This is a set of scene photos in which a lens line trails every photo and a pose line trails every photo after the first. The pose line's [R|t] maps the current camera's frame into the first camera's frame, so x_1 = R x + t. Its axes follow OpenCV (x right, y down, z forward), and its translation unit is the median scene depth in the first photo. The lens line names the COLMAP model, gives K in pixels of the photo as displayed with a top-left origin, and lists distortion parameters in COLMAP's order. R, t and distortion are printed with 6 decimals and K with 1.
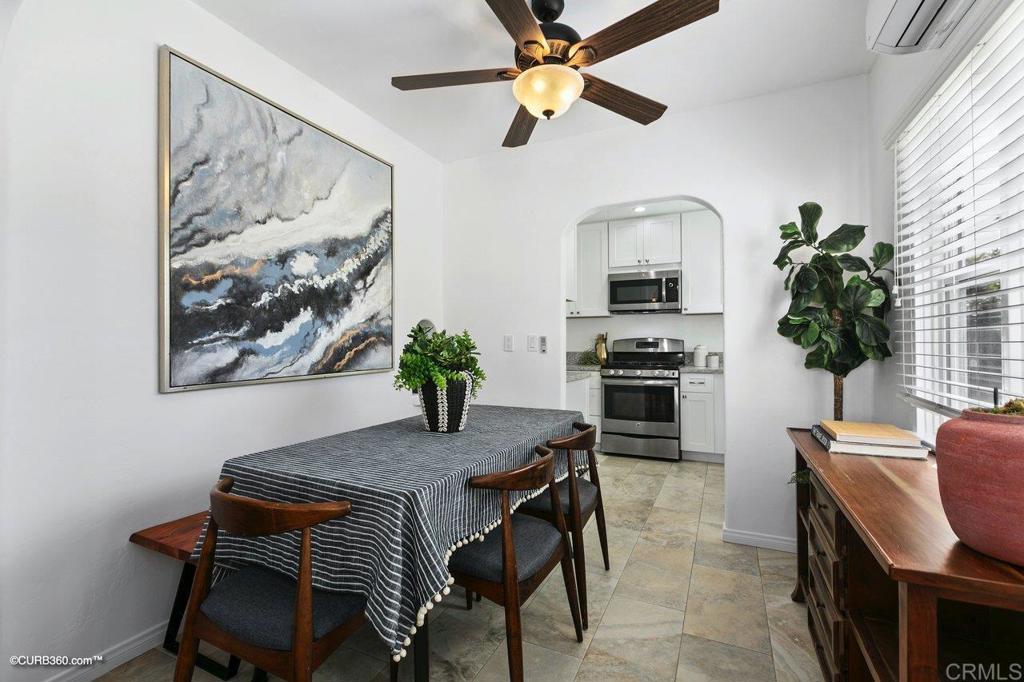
lens RADIAL K [[467.1, 0, 511.5], [0, 467.1, 338.3], [0, 0, 1]] dist [0.004442, 0.000879]
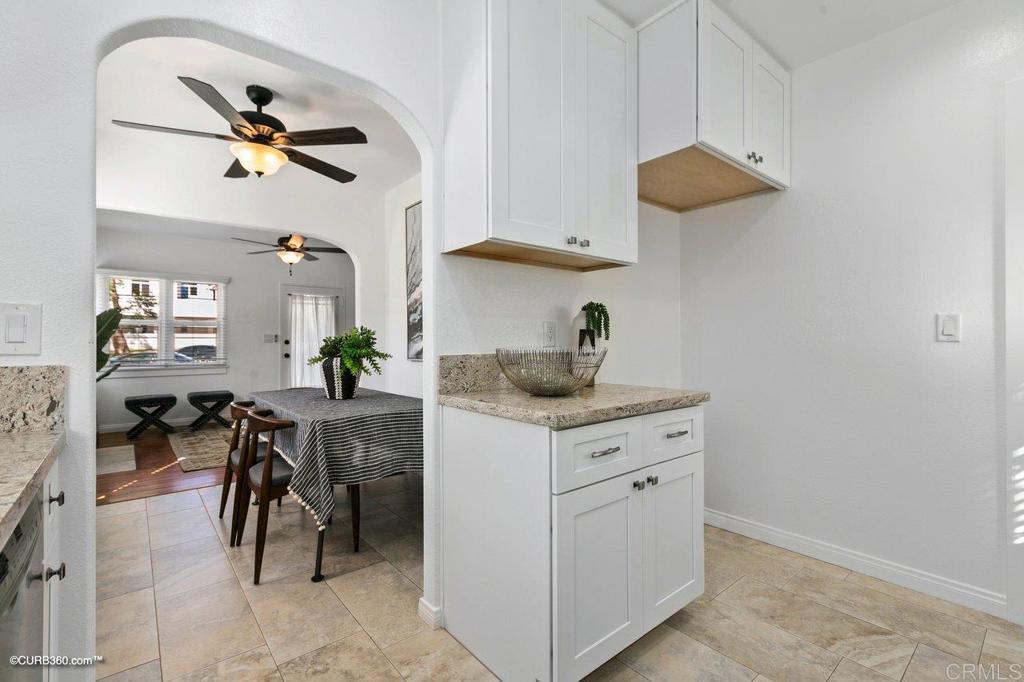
lens RADIAL K [[467.1, 0, 516.9], [0, 467.1, 341.0], [0, 0, 1]] dist [0.004442, 0.000879]
pose [[-0.415196, -0.003425, -0.909725, 1.036912], [0.014188, 0.999847, -0.010239, 0.049123], [0.909621, -0.017158, -0.415084, 2.281010]]
